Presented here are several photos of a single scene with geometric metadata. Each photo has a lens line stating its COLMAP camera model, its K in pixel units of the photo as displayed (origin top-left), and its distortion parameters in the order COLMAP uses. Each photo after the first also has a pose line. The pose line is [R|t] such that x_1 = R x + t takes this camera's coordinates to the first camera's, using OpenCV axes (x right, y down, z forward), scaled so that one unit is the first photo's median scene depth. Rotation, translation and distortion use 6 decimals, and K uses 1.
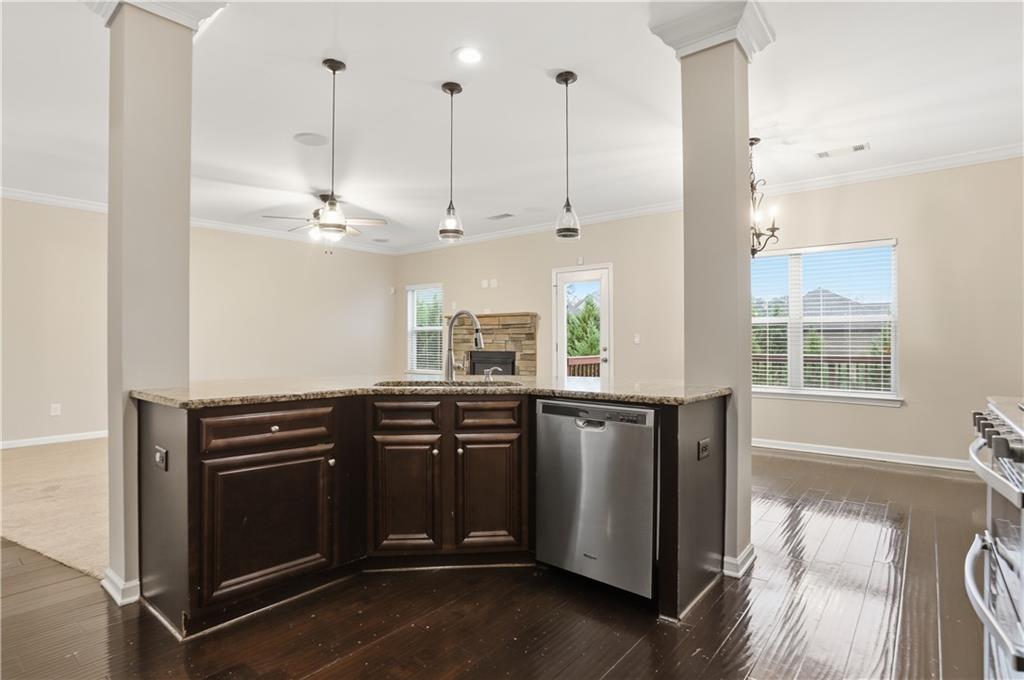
lens RADIAL K [[516.2, 0, 521.0], [0, 516.2, 340.7], [0, 0, 1]] dist [-0.046180, -0.000135]
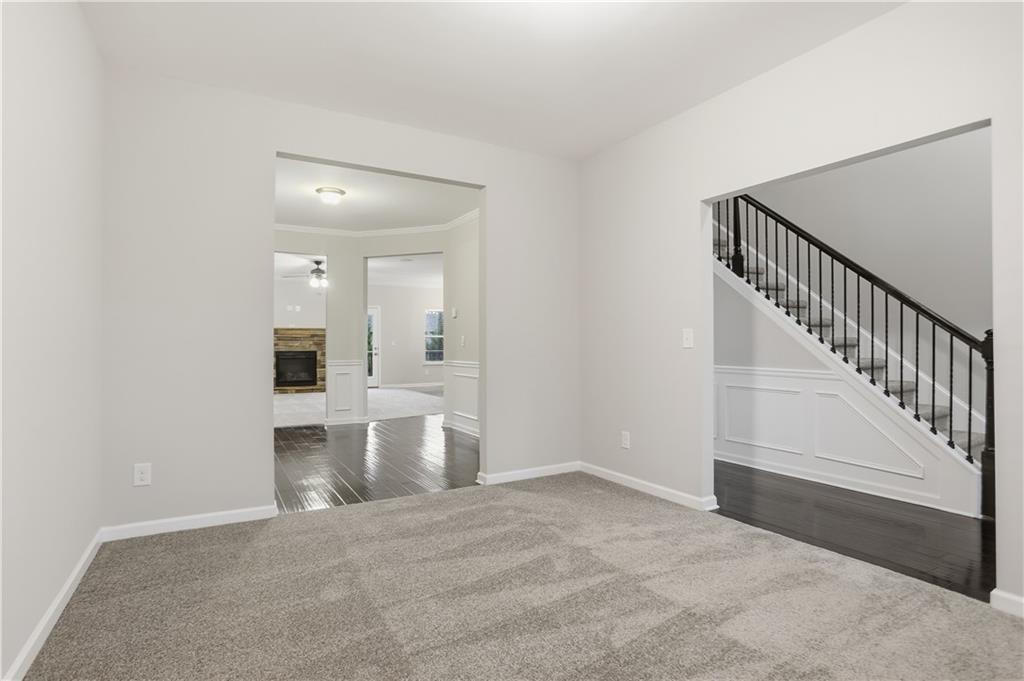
lens RADIAL K [[516.2, 0, 521.0], [0, 516.2, 341.2], [0, 0, 1]] dist [-0.046180, -0.000135]
pose [[0.346751, 0.005922, 0.937939, -1.505806], [0.006779, 0.999938, -0.008819, 0.009704], [-0.937933, 0.009416, 0.346689, -0.221177]]
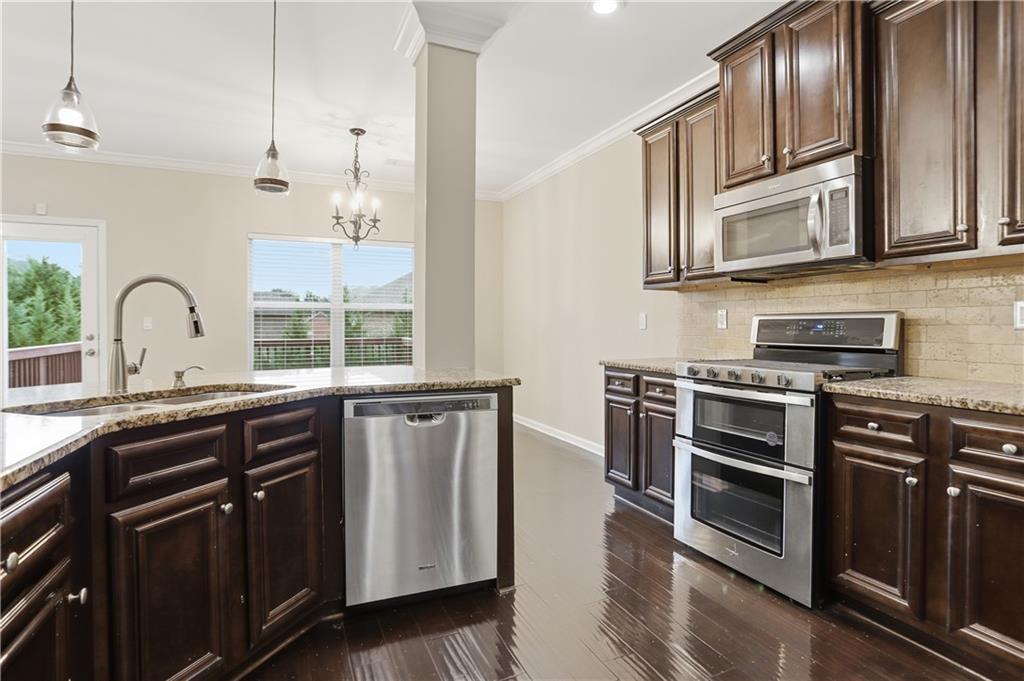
lens RADIAL K [[523.4, 0, 479.5], [0, 523.4, 327.8], [0, 0, 1]] dist [-0.083369, 0.063945]
pose [[0.472182, -0.003916, 0.881492, -0.212016], [0.000655, 0.999991, 0.004091, 0.000683], [-0.881501, -0.001354, 0.472180, 0.172390]]
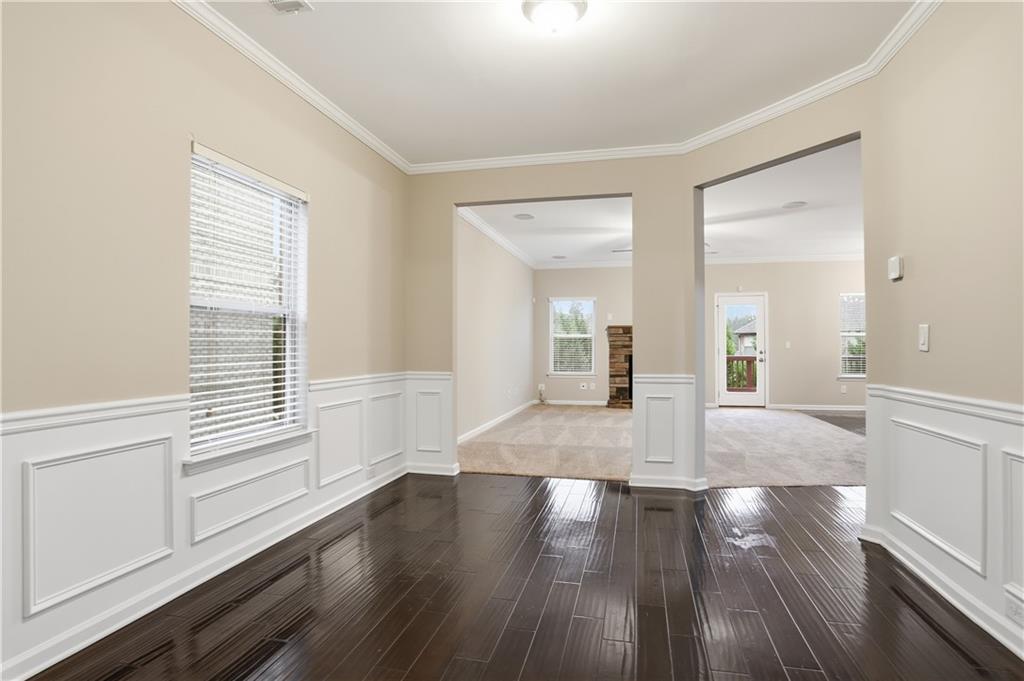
lens RADIAL K [[516.2, 0, 521.0], [0, 516.2, 341.2], [0, 0, 1]] dist [-0.046180, -0.000135]
pose [[0.898930, 0.007825, 0.438022, -1.039855], [-0.001349, 0.999885, -0.015094, 0.007574], [-0.438090, 0.012977, 0.898838, 0.026223]]
